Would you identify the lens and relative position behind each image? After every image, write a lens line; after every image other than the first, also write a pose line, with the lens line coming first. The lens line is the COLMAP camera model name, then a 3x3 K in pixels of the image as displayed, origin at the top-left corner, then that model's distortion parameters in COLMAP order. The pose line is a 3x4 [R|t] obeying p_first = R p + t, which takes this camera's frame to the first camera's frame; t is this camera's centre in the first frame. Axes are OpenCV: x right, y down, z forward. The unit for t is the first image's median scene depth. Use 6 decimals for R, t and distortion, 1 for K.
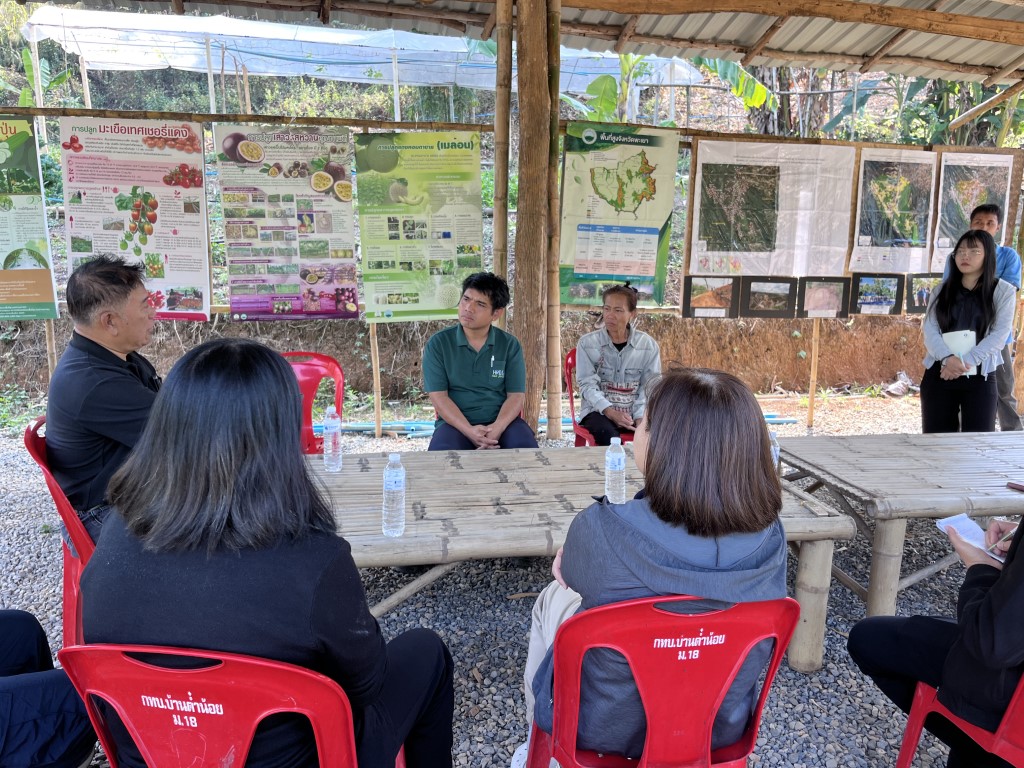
lens RADIAL K [[779.8, 0, 512.0], [0, 779.8, 384.0], [0, 0, 1]] dist [0.054695, -0.074881]
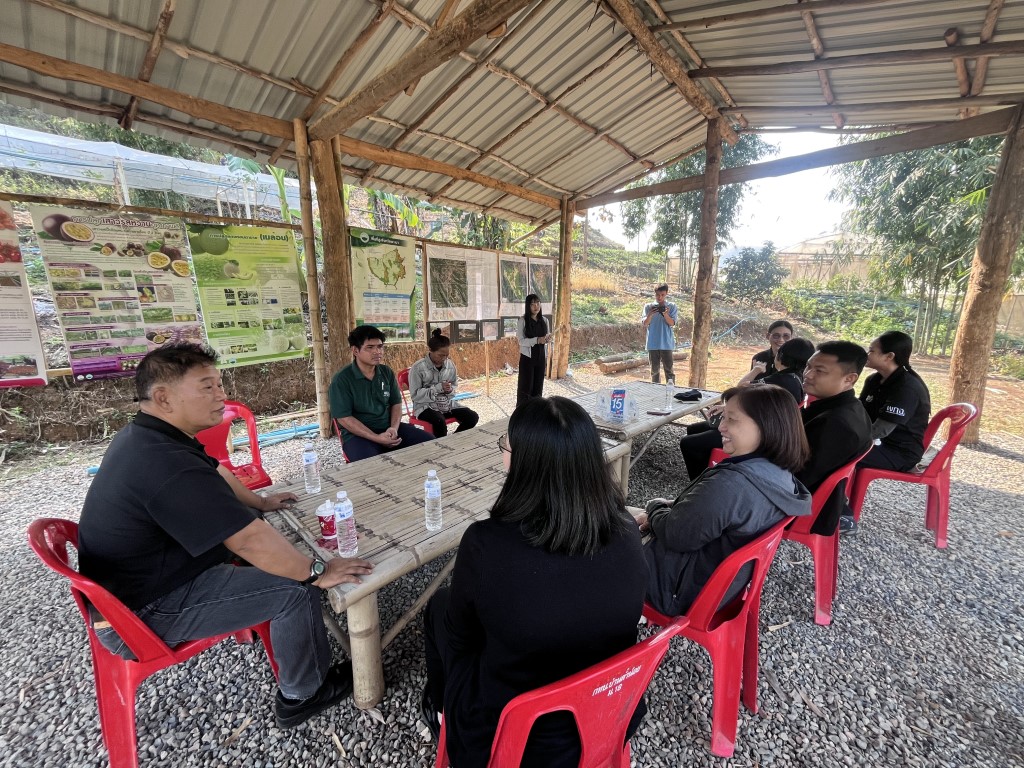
lens RADIAL K [[417.3, 0, 511.3], [0, 417.3, 386.6], [0, 0, 1]] dist [0.000554, -0.000090]
pose [[0.810140, -0.135930, 0.570260, -0.189199], [0.119121, 0.990623, 0.066900, -0.038113], [-0.574007, 0.013731, 0.818736, 0.142526]]
